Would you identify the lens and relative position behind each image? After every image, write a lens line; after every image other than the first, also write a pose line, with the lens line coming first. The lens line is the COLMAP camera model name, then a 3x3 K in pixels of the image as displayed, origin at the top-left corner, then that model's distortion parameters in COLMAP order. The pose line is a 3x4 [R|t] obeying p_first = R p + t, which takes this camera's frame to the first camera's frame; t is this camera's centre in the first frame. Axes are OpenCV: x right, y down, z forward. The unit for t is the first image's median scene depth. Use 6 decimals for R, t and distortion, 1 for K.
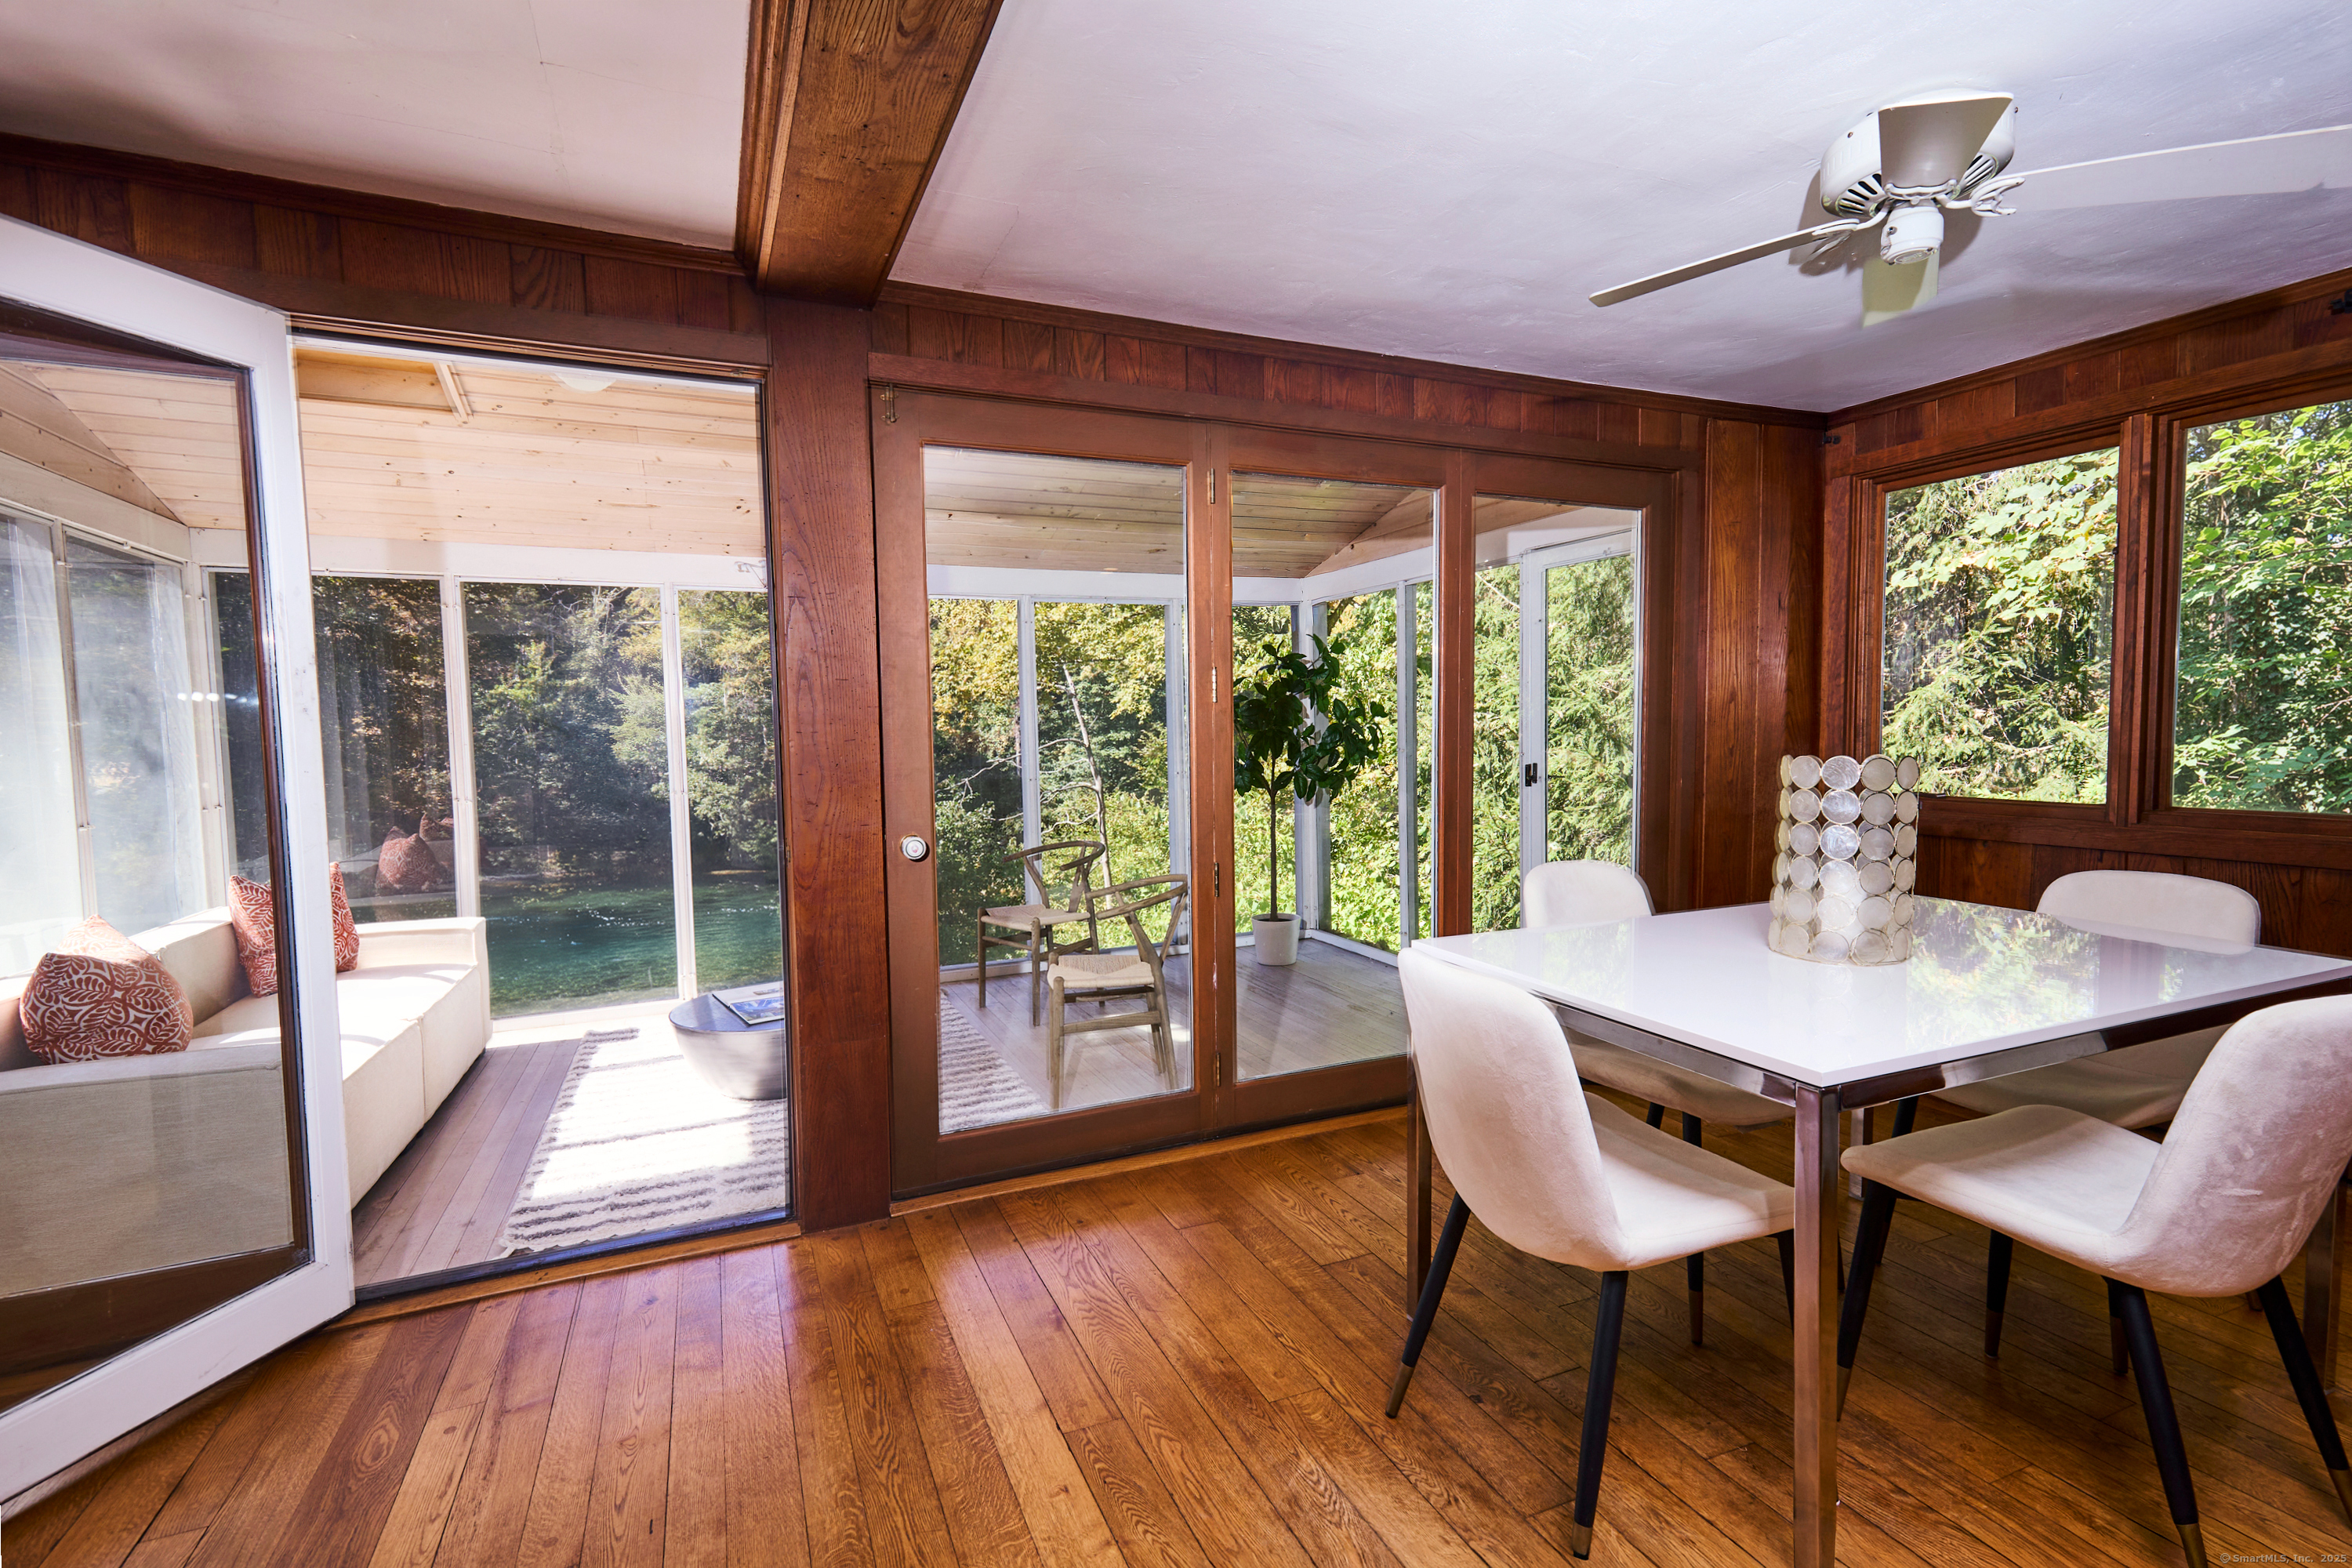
lens RADIAL K [[1084.0, 0, 1167.9], [0, 1084.0, 768.9], [0, 0, 1]] dist [0.005158, -0.000029]
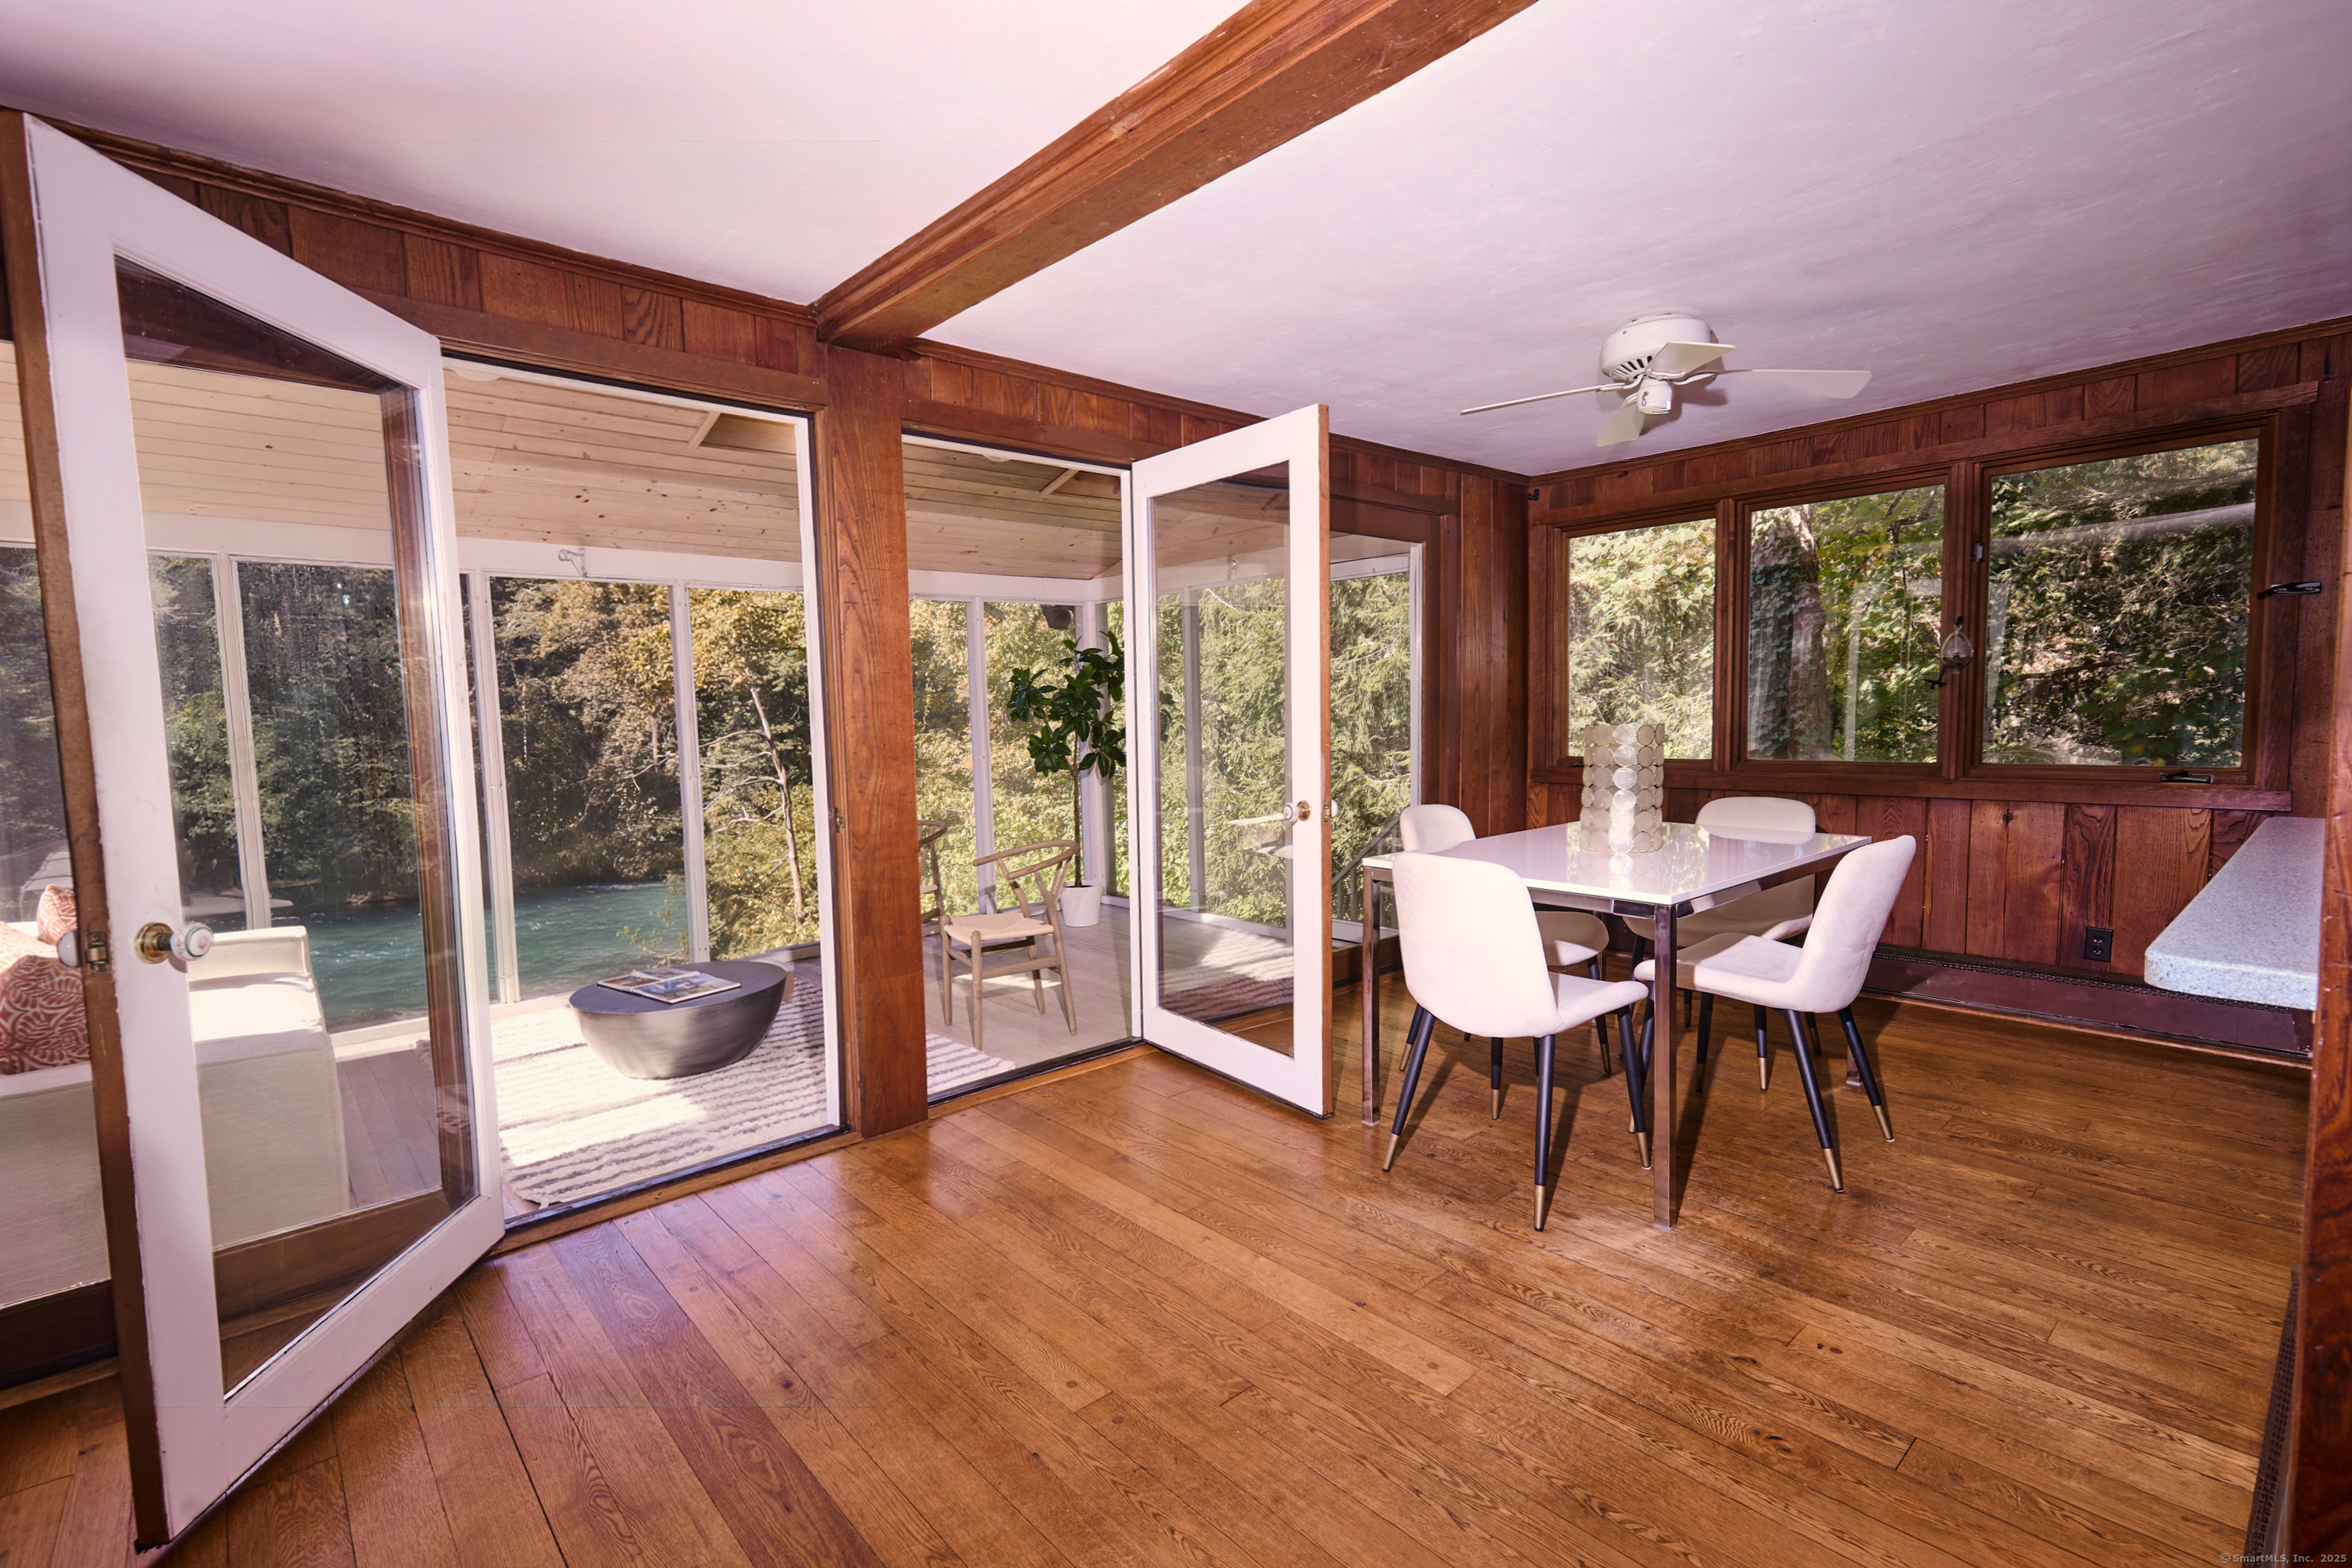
lens RADIAL K [[1084.0, 0, 1192.8], [0, 1084.0, 786.3], [0, 0, 1]] dist [0.005158, -0.000029]
pose [[0.947105, -0.029159, 0.319598, -0.303810], [0.020533, 0.999329, 0.030328, 0.010622], [-0.320268, -0.022162, 0.947068, -0.194887]]
